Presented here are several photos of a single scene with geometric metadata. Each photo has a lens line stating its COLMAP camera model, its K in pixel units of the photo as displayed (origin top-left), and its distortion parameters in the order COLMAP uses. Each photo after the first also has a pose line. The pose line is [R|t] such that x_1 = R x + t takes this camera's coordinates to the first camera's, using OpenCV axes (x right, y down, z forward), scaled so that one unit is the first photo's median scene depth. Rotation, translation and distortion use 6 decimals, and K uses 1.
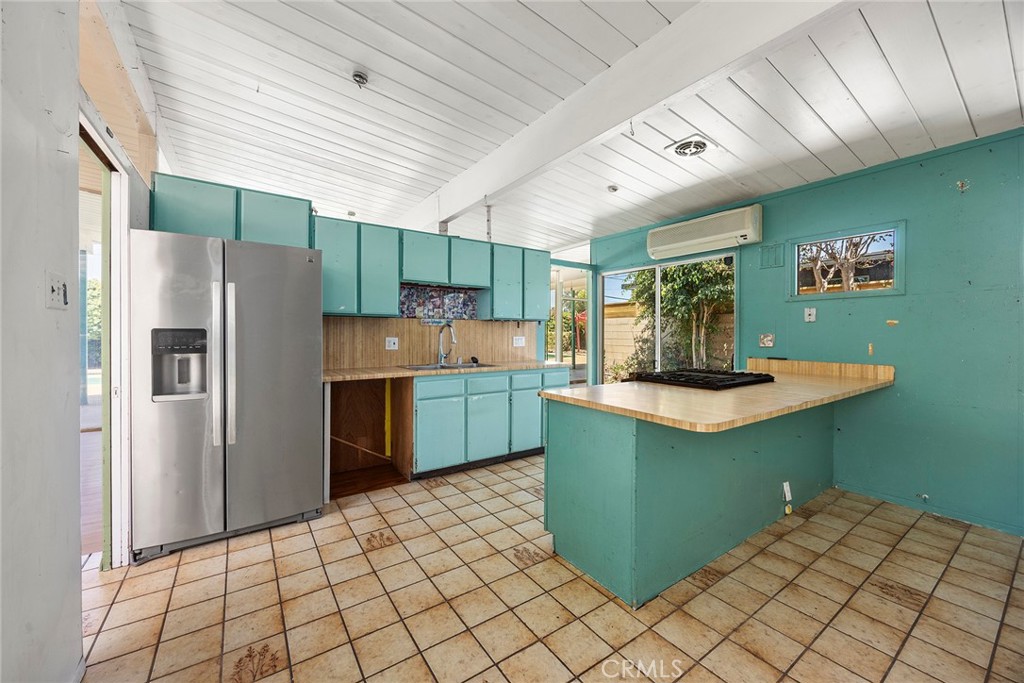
lens RADIAL K [[393.1, 0, 519.0], [0, 393.1, 333.5], [0, 0, 1]] dist [-0.006068, 0.000822]
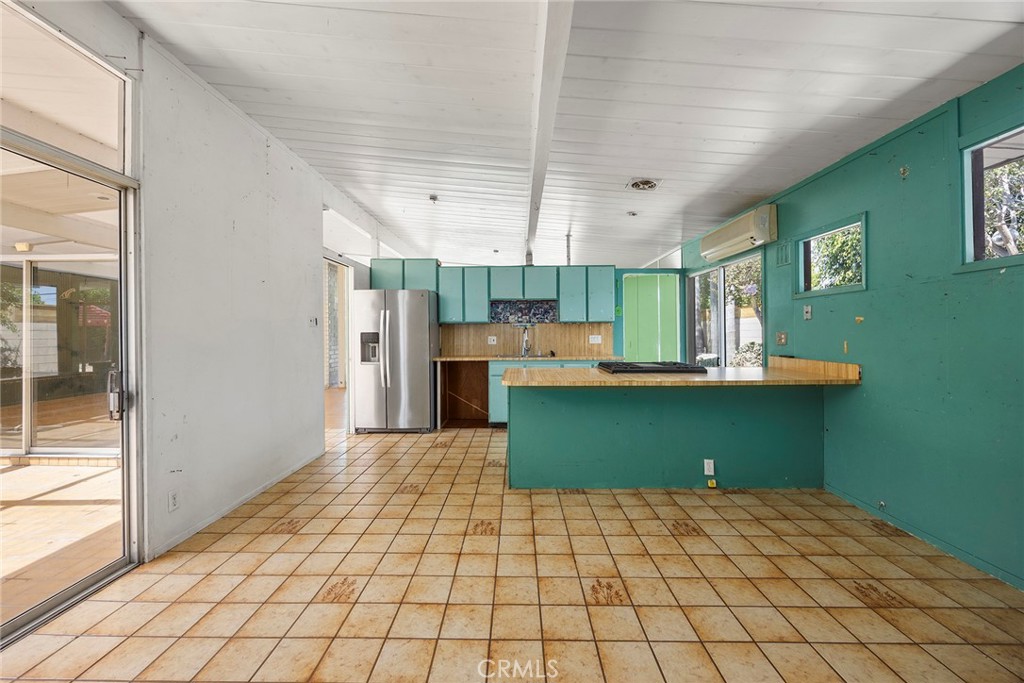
lens RADIAL K [[393.1, 0, 514.5], [0, 393.1, 333.5], [0, 0, 1]] dist [-0.006068, 0.000822]
pose [[0.818932, -0.006245, -0.573856, 0.805448], [0.006880, 0.999976, -0.001064, 0.001662], [0.573849, -0.003076, 0.818956, -0.263944]]
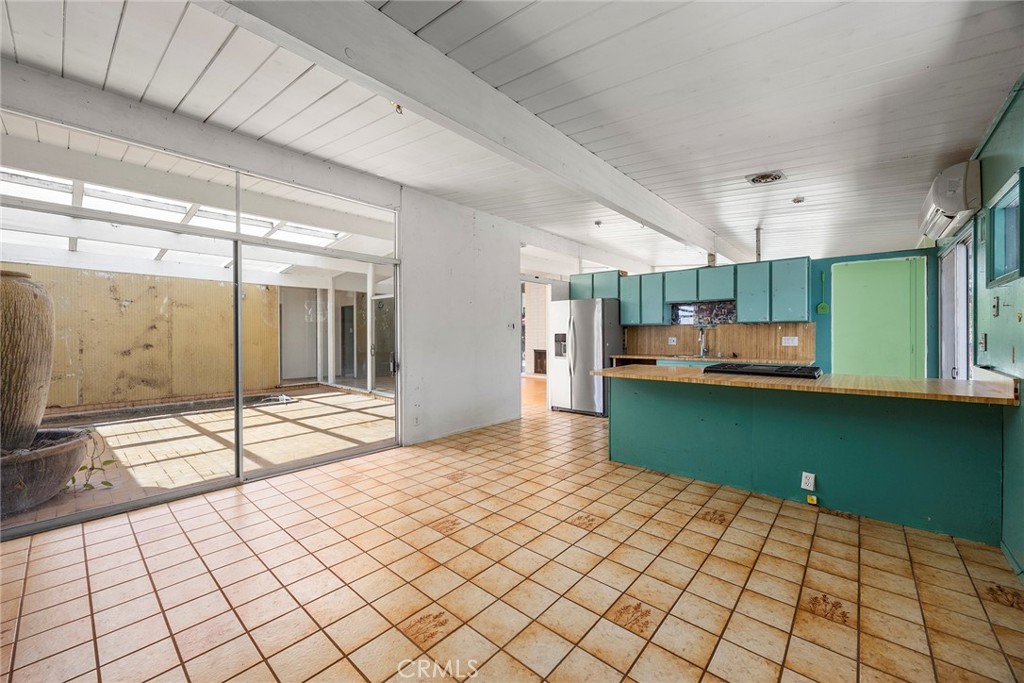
lens RADIAL K [[393.1, 0, 526.1], [0, 393.1, 336.8], [0, 0, 1]] dist [-0.006068, 0.000822]
pose [[0.274628, 0.000978, -0.961550, 1.368919], [0.003822, 0.999990, 0.002109, 0.003377], [0.961543, -0.004254, 0.274622, -0.029868]]
